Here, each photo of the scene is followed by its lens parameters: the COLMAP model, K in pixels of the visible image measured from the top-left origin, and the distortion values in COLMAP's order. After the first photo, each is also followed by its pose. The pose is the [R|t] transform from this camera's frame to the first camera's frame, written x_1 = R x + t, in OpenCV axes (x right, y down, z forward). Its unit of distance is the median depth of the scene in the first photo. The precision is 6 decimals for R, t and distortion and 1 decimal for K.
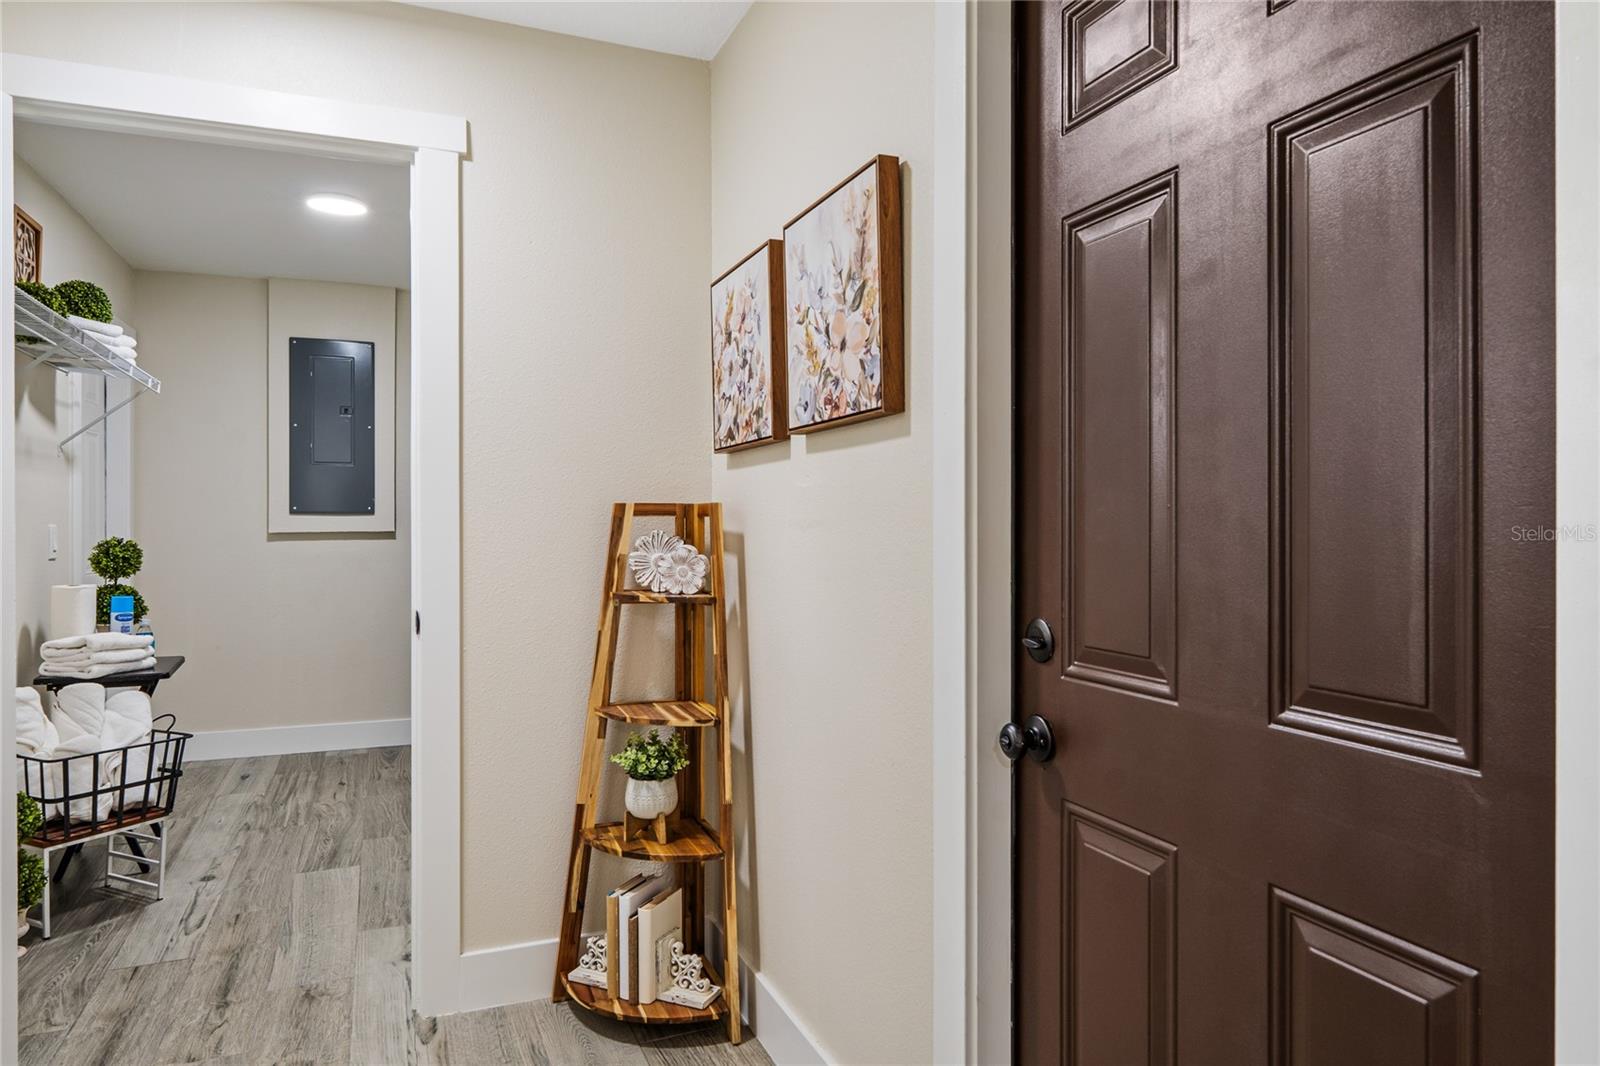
lens RADIAL K [[1012.4, 0, 796.4], [0, 1012.4, 515.6], [0, 0, 1]] dist [-0.000645, -0.000738]
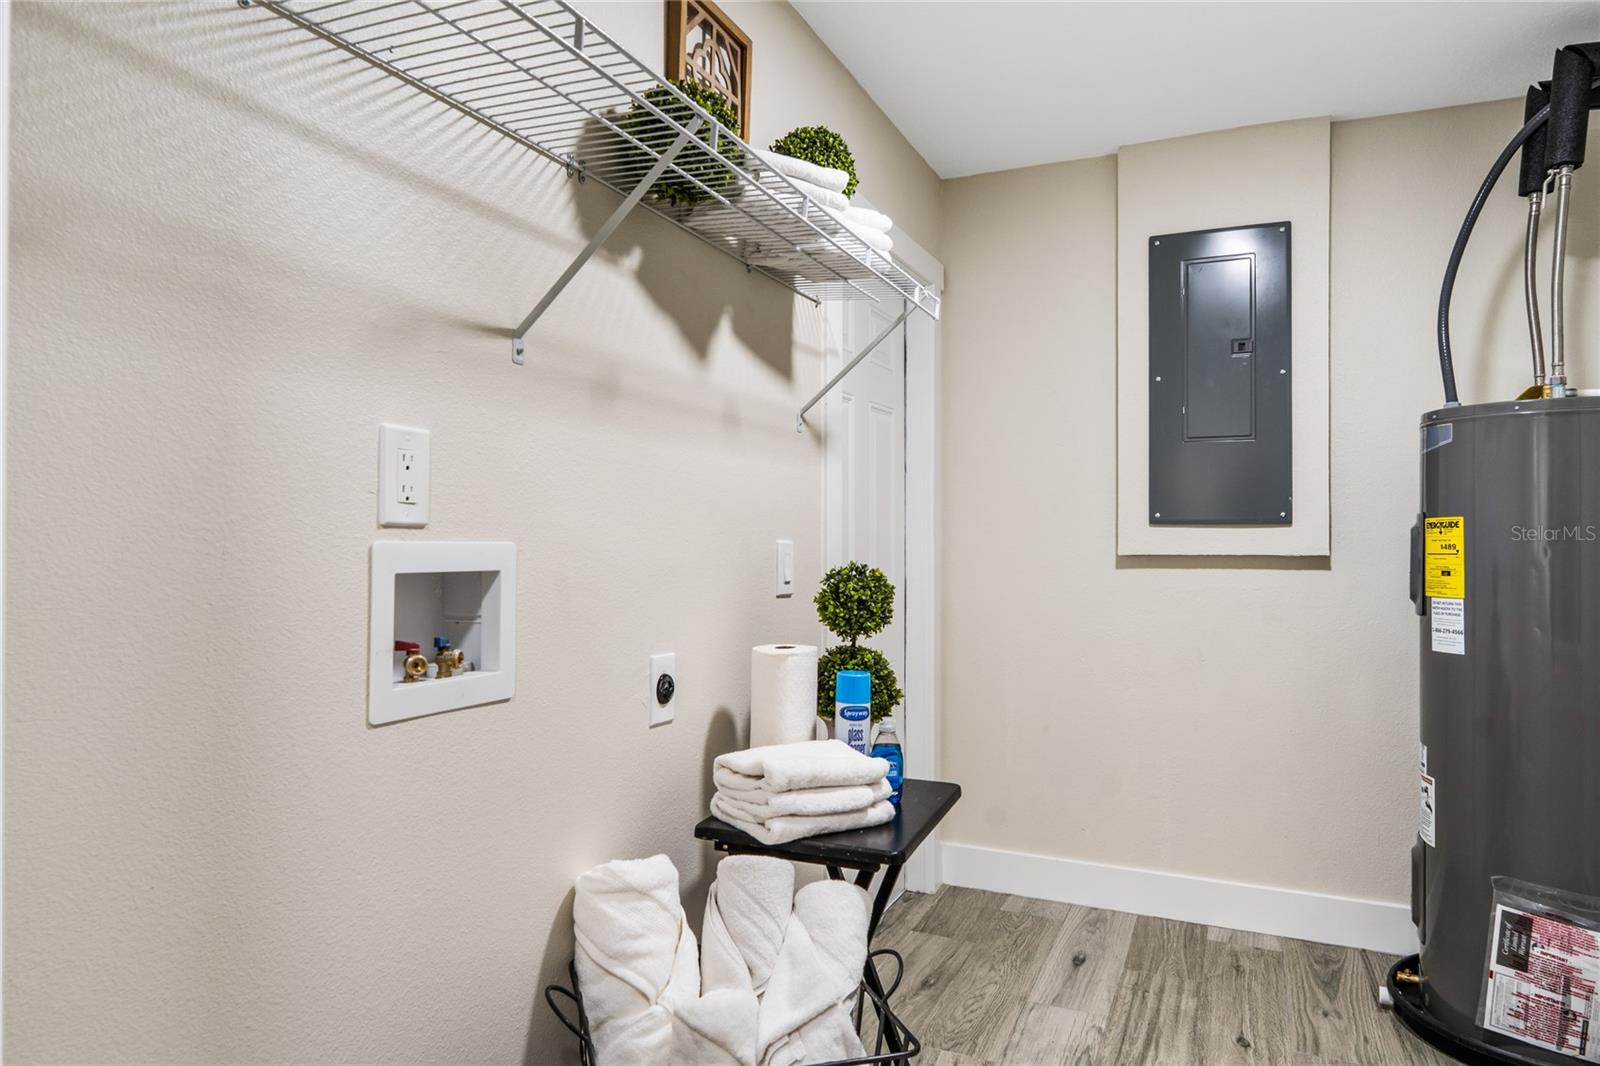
lens RADIAL K [[1012.4, 0, 796.4], [0, 1012.4, 515.6], [0, 0, 1]] dist [-0.000645, -0.000738]
pose [[0.691912, -0.007123, -0.721947, -0.285292], [-0.003797, 0.999902, -0.013505, 0.002764], [0.721972, 0.012085, 0.691816, 0.583198]]
